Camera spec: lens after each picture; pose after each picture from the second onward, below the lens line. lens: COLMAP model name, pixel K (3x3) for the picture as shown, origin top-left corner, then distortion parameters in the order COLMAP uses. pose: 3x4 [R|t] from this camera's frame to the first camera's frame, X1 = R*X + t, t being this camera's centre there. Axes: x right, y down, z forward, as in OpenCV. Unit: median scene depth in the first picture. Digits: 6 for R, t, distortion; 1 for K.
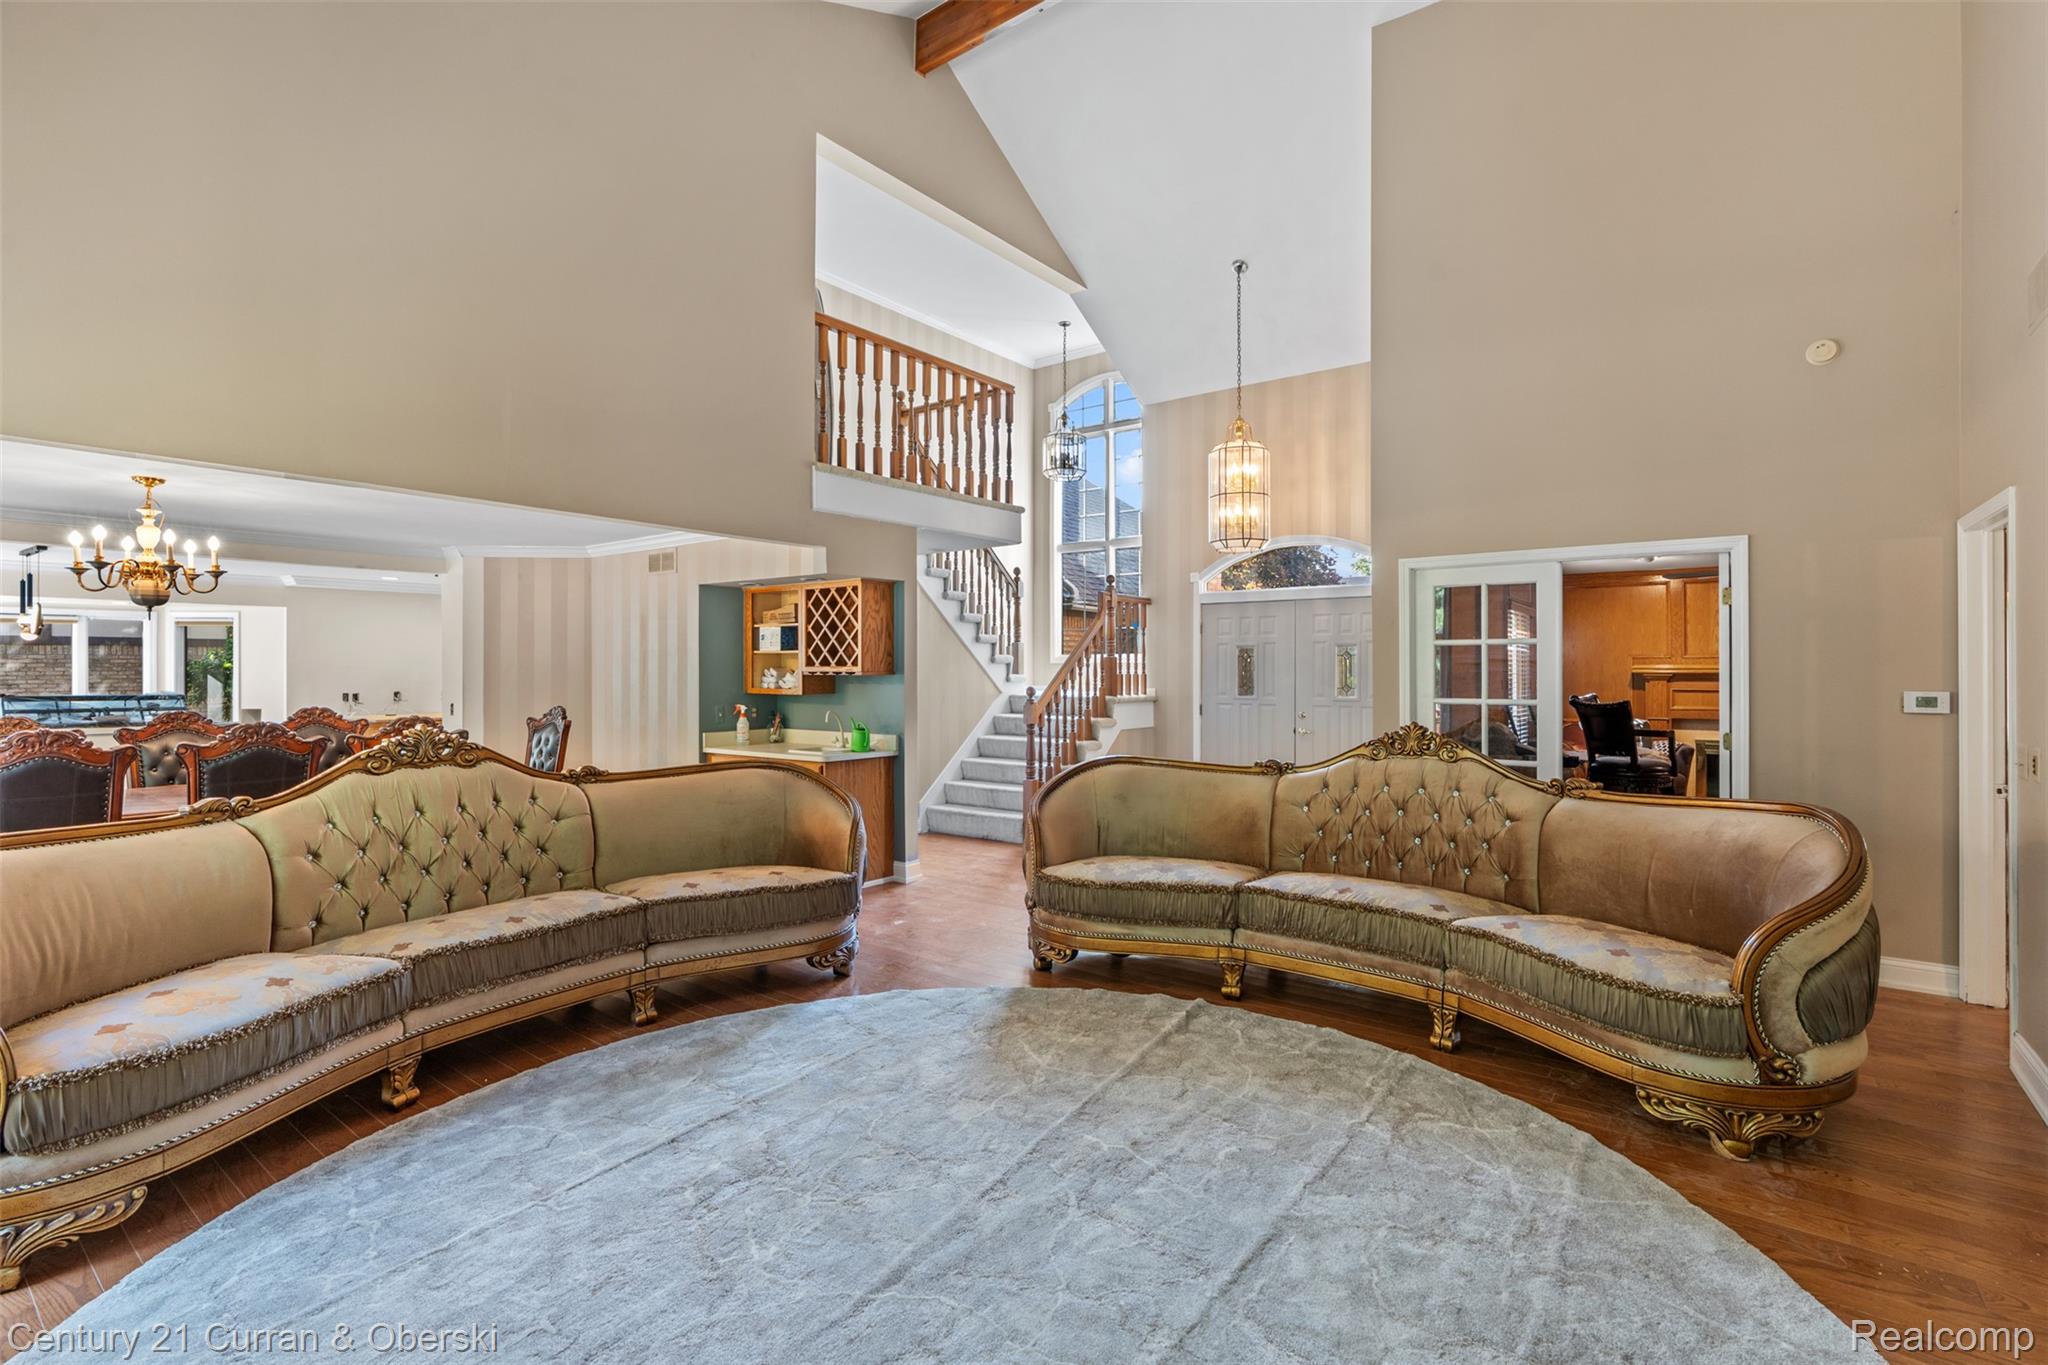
lens RADIAL K [[931.8, 0, 1030.5], [0, 931.8, 669.6], [0, 0, 1]] dist [0.000539, -0.000345]
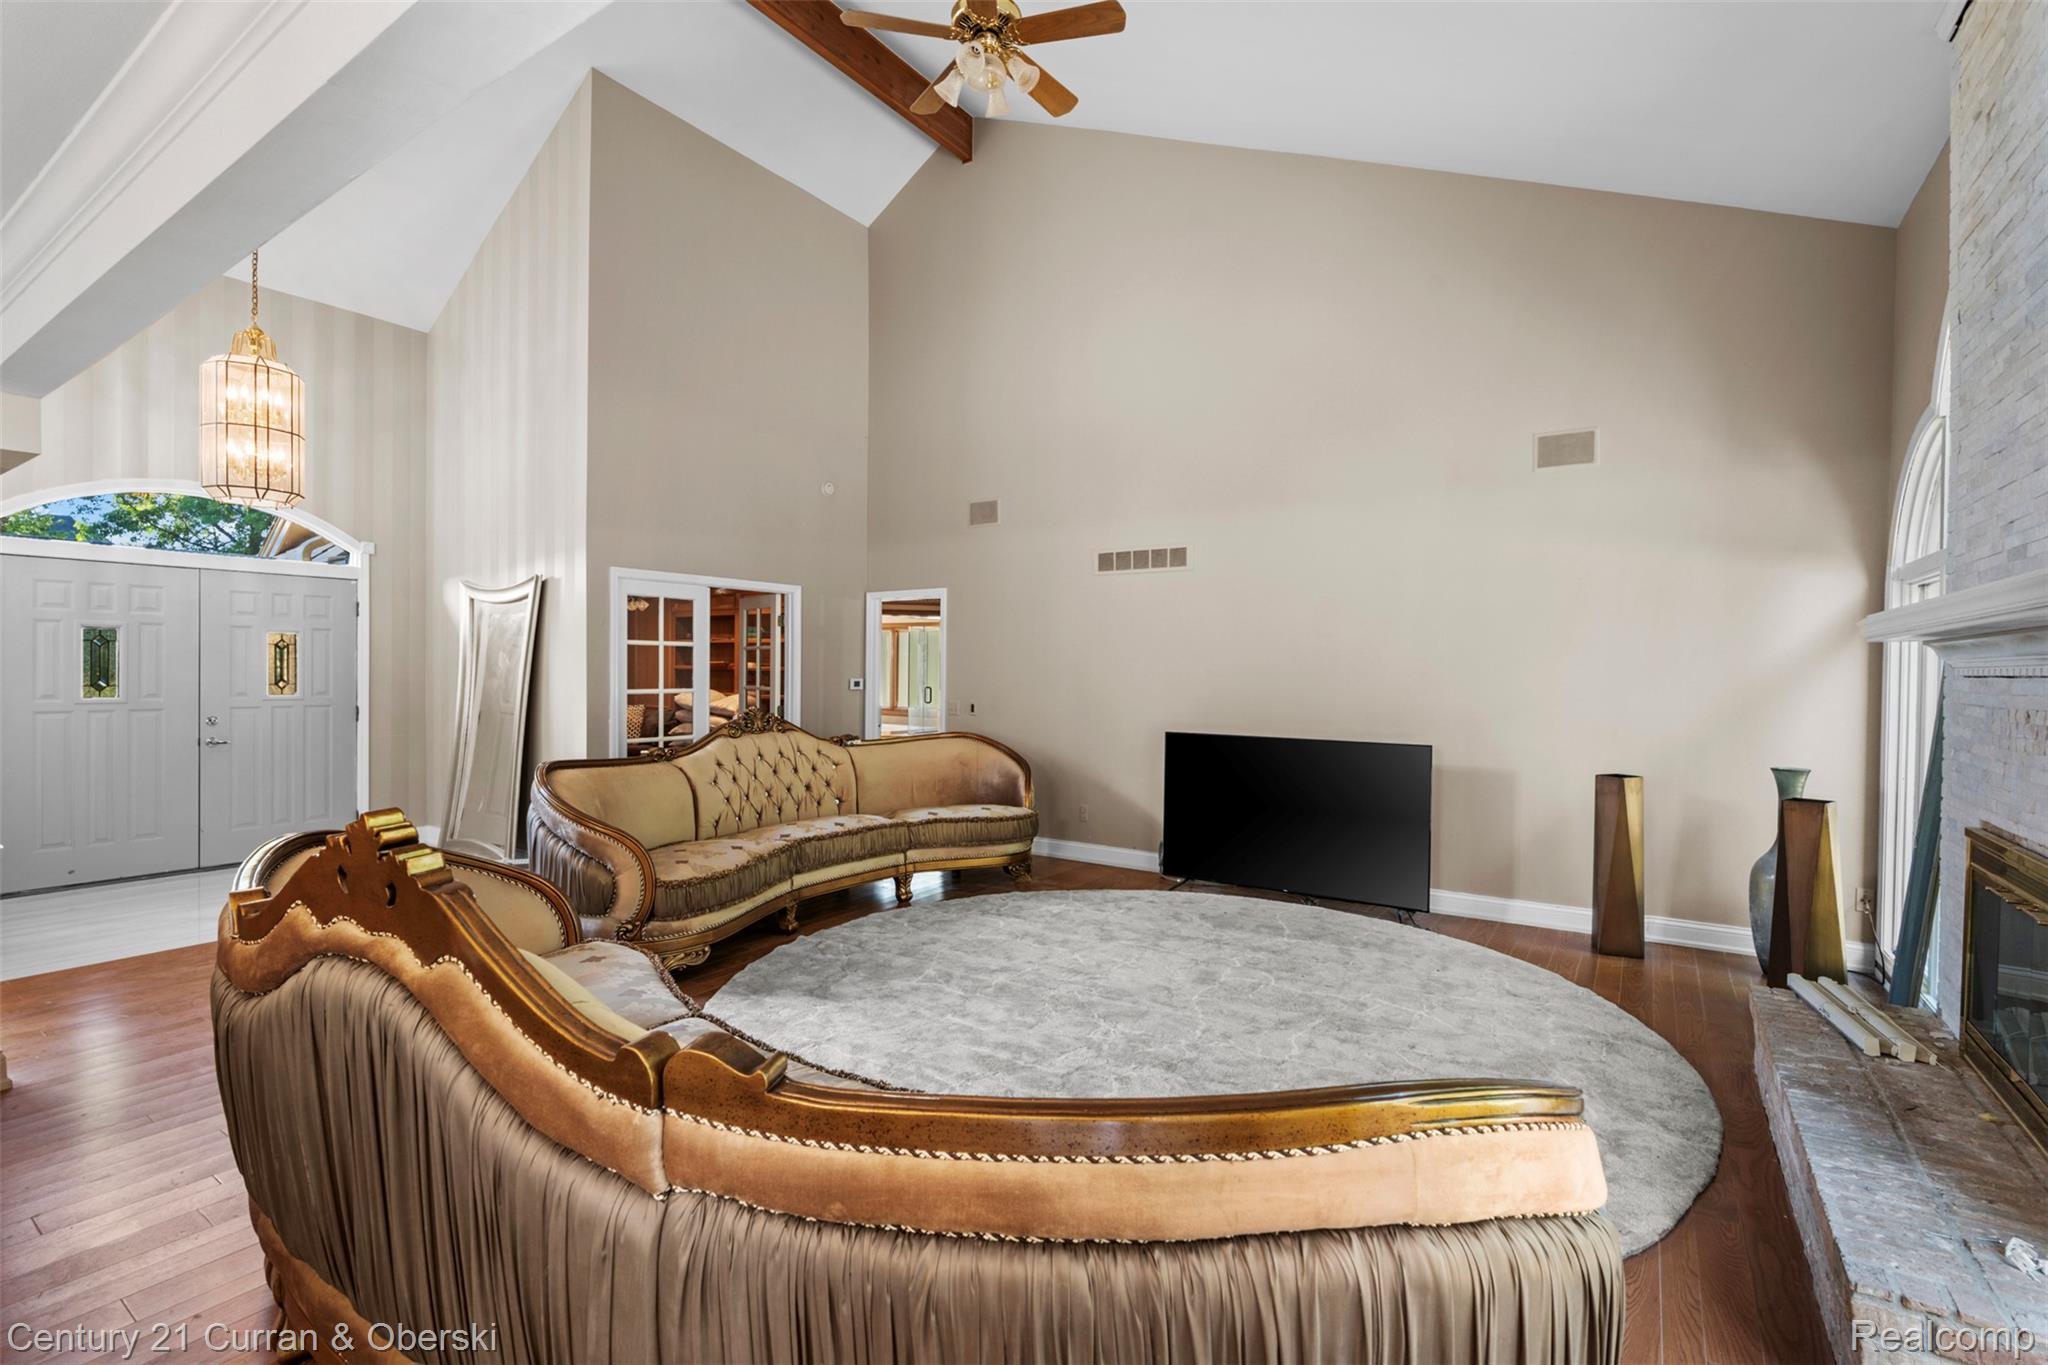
lens RADIAL K [[931.8, 0, 1027.9], [0, 931.8, 683.3], [0, 0, 1]] dist [0.000539, -0.000345]
pose [[-0.040718, -0.018433, 0.999001, -0.782297], [-0.014929, 0.999729, 0.017838, -0.005453], [-0.999059, -0.014188, -0.040982, 0.560217]]
